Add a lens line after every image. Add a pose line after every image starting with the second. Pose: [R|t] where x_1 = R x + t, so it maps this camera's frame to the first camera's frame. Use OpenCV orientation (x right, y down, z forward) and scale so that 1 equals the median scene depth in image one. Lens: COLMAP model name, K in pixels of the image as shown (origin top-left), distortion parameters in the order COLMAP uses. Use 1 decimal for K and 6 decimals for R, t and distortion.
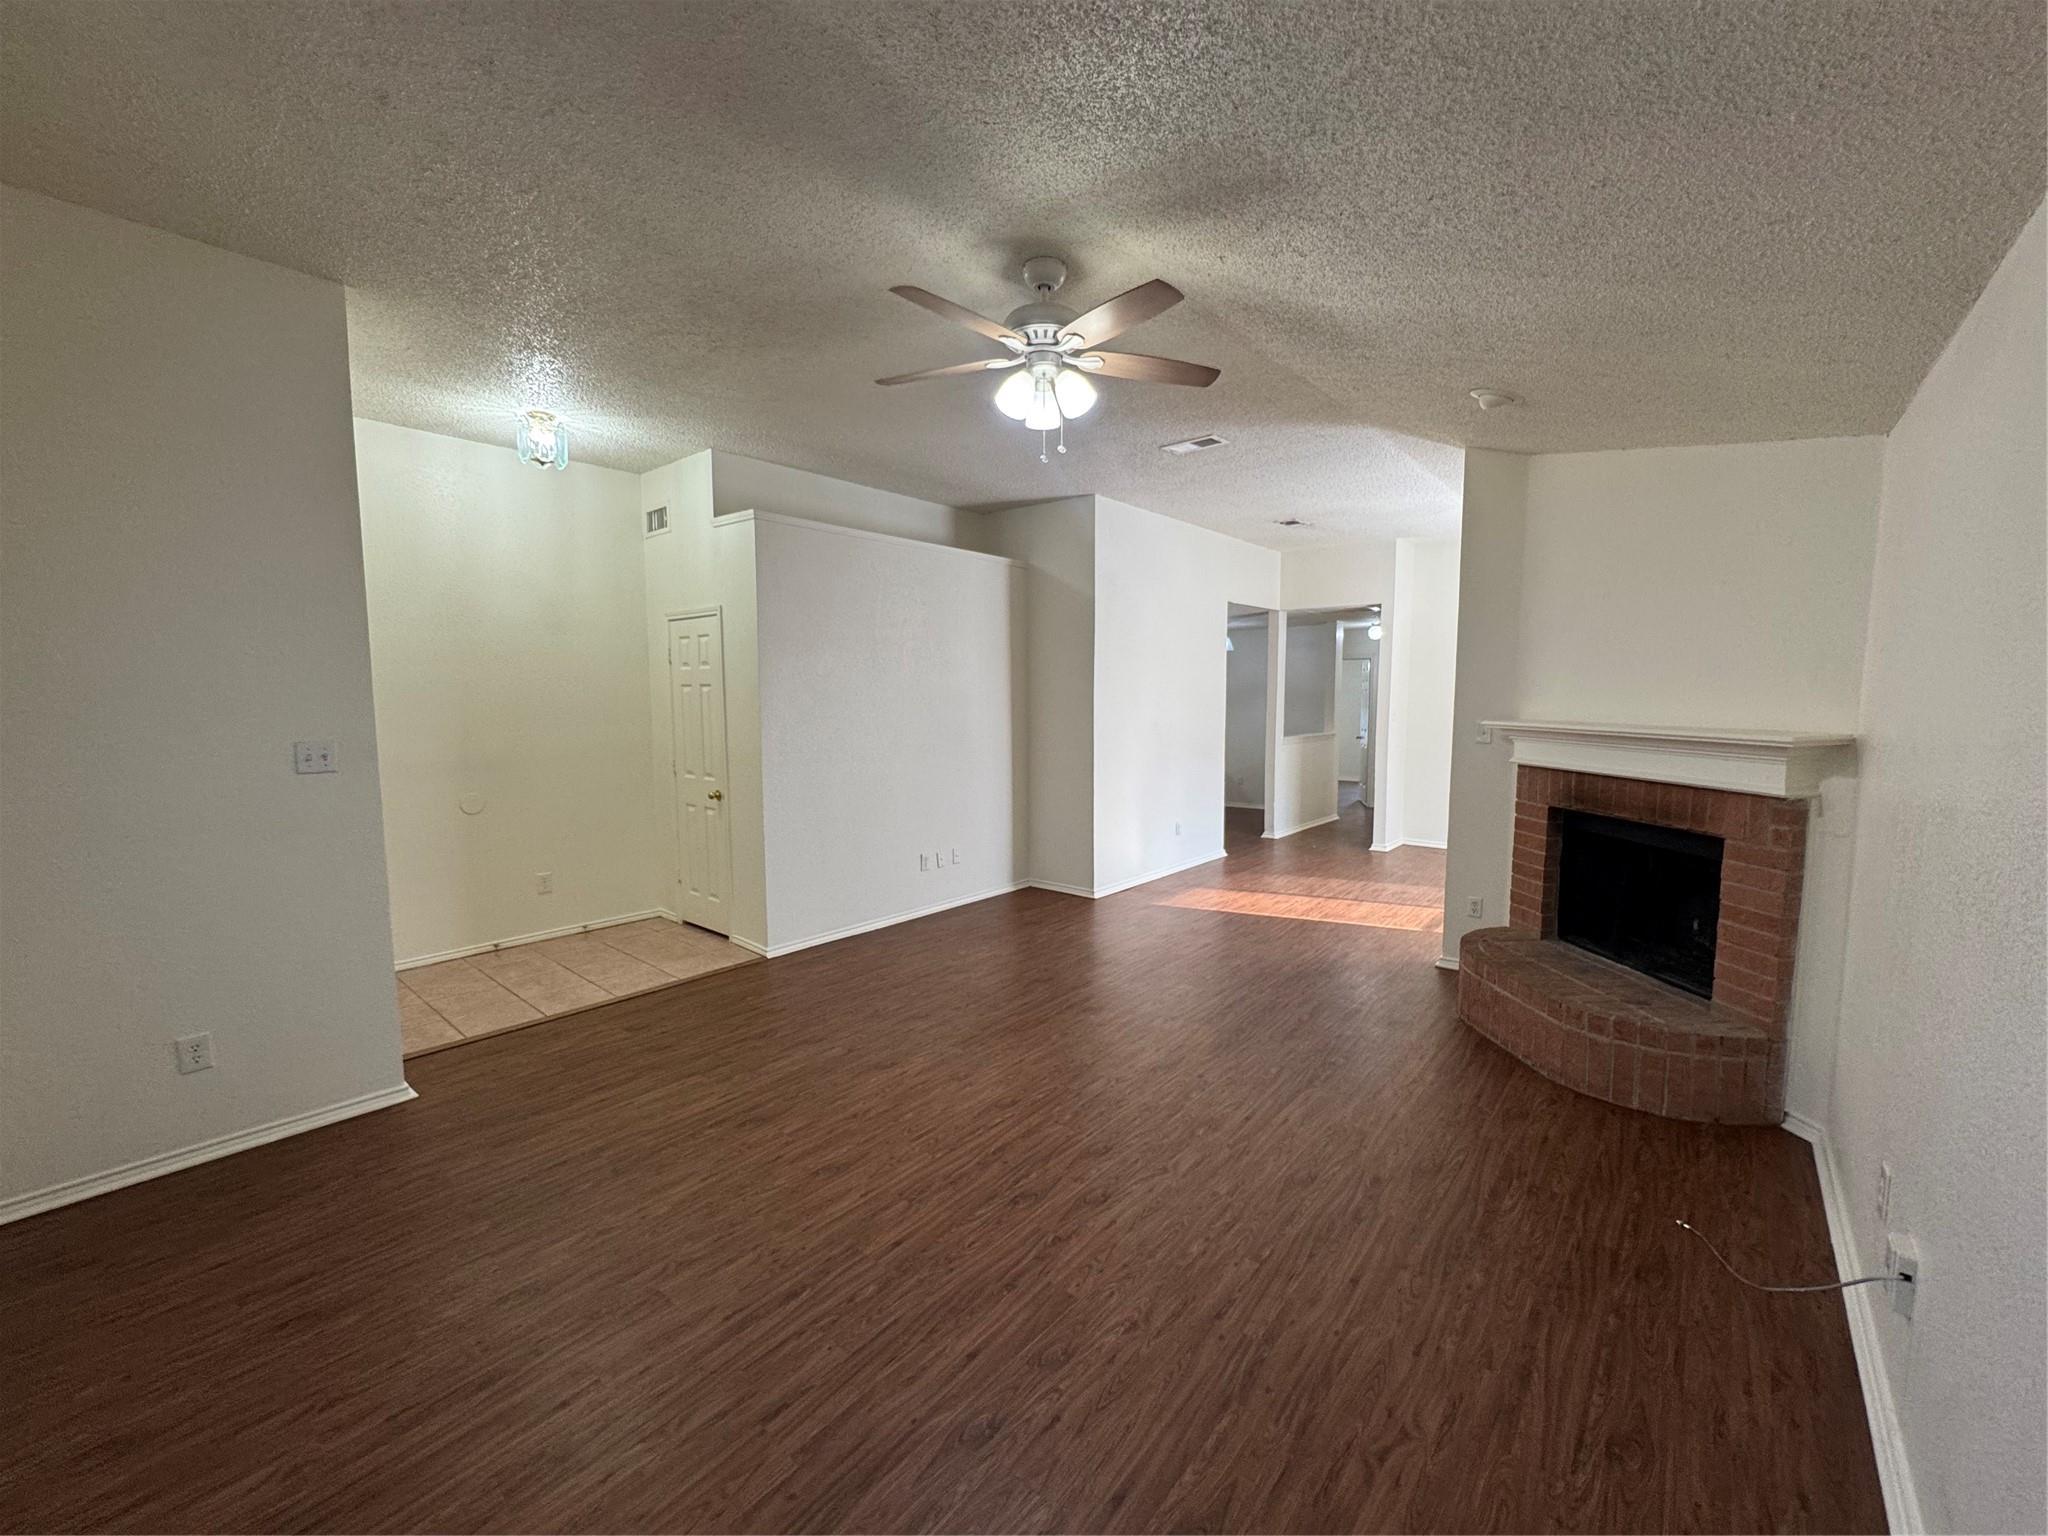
lens RADIAL K [[821.1, 0, 1025.7], [0, 821.1, 770.4], [0, 0, 1]] dist [-0.000948, 0.000228]
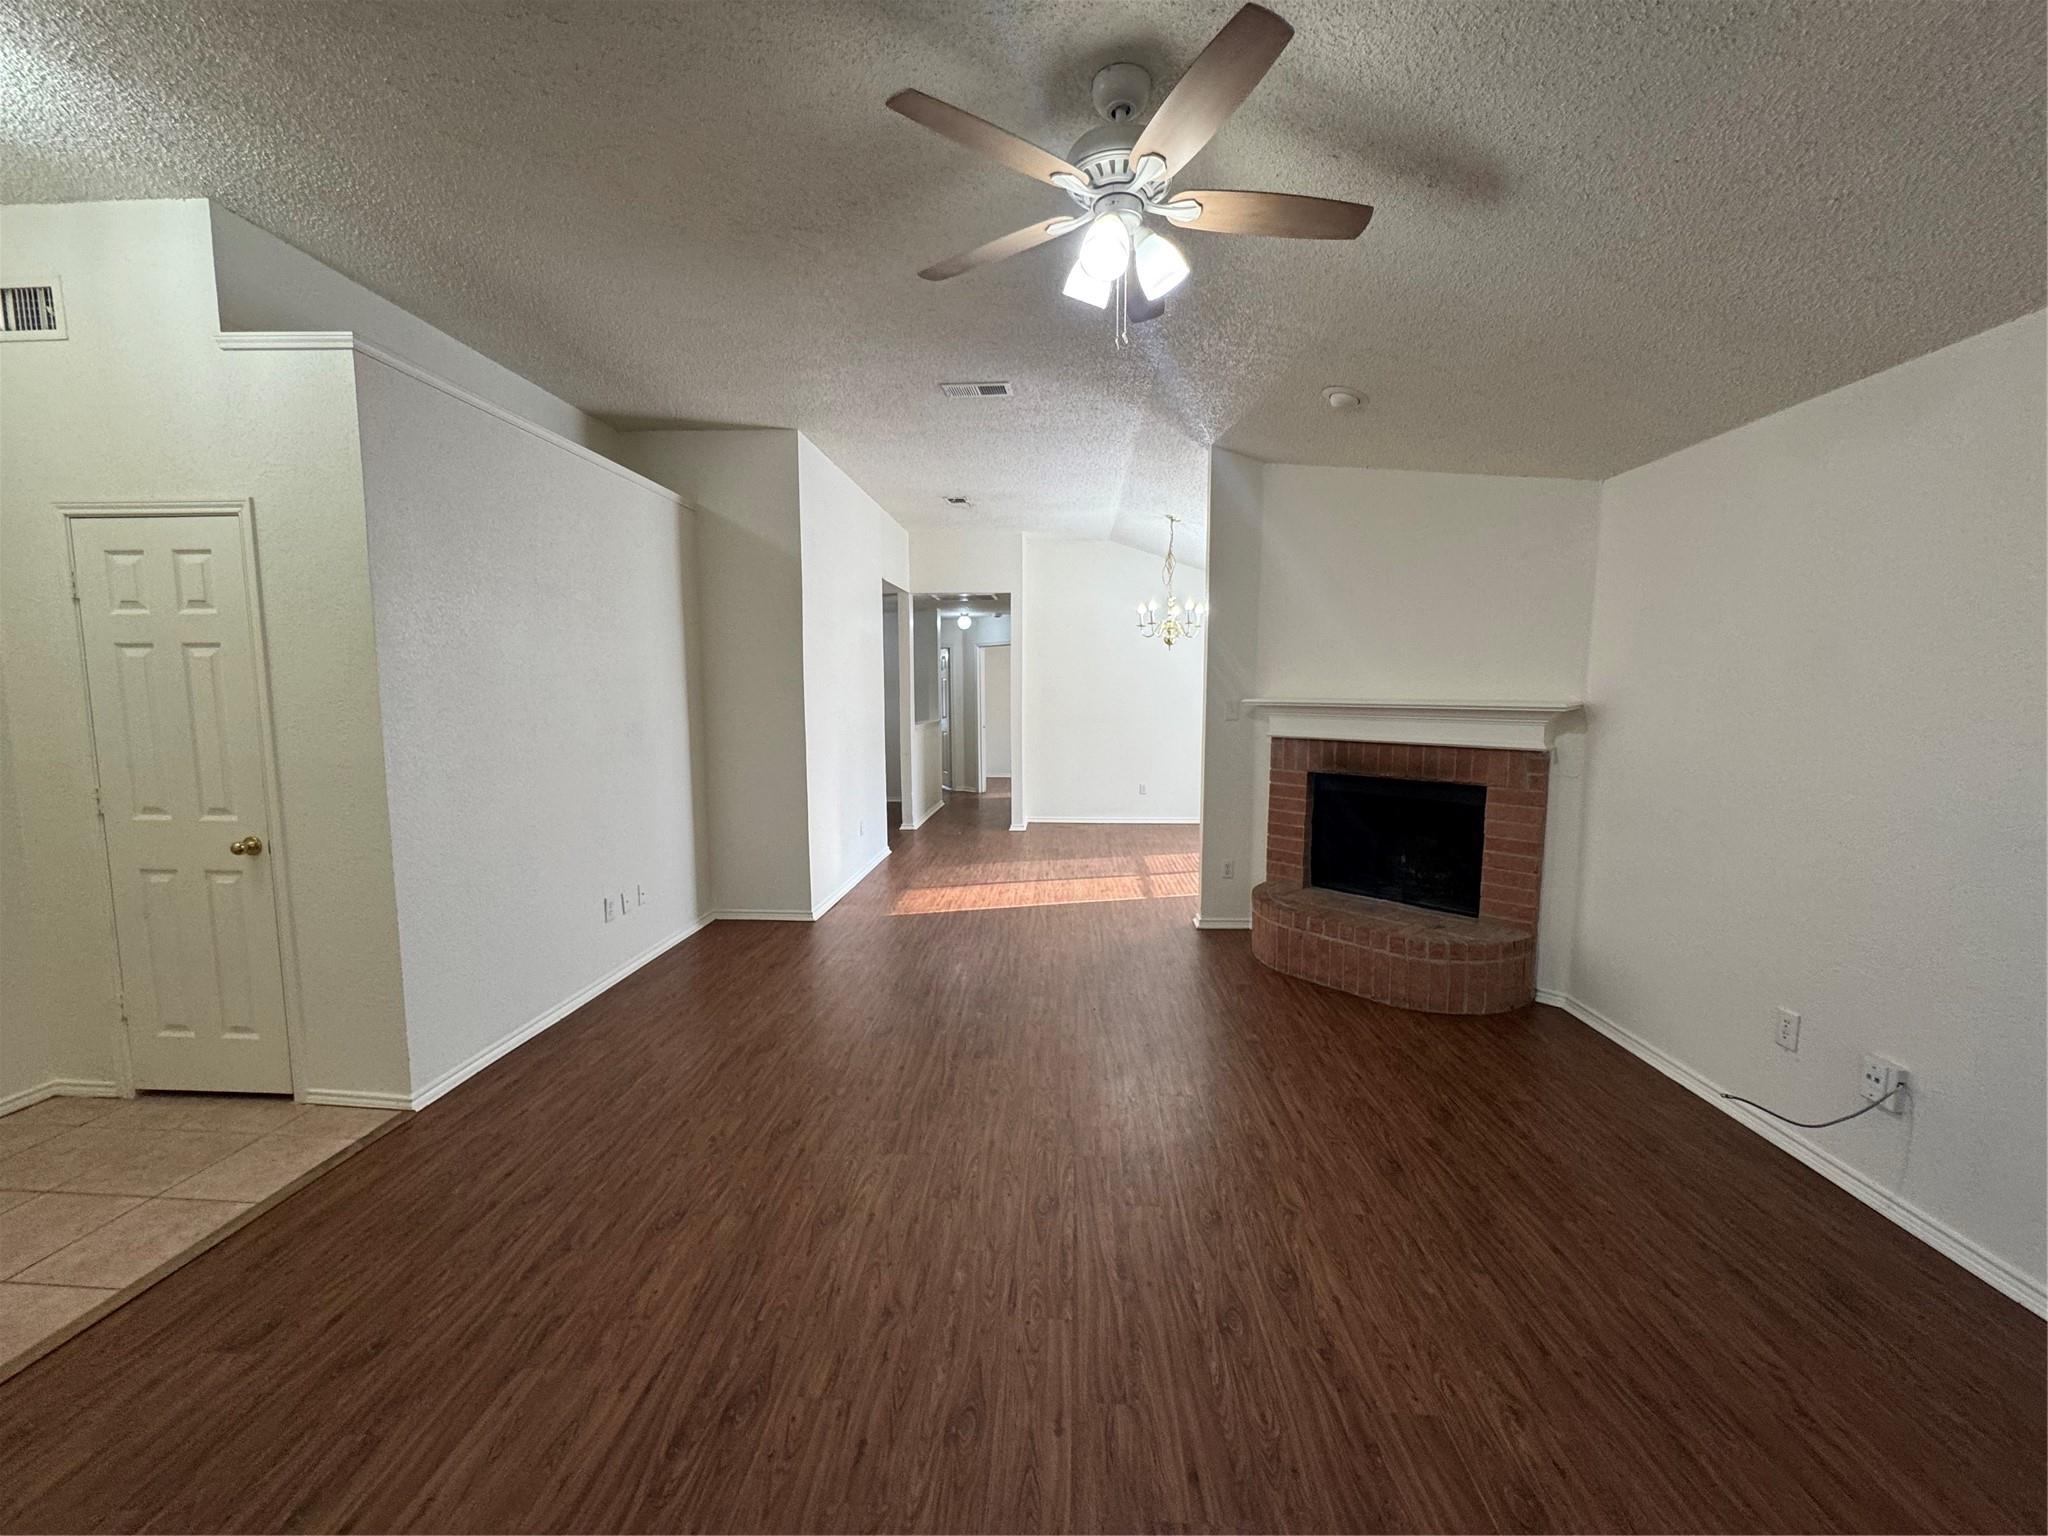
lens RADIAL K [[821.1, 0, 1028.1], [0, 821.1, 767.5], [0, 0, 1]] dist [-0.000948, 0.000228]
pose [[0.797272, -0.055444, 0.601069, -0.371587], [0.052665, 0.998365, 0.022236, -0.009128], [-0.601319, 0.013927, 0.798888, 0.321989]]
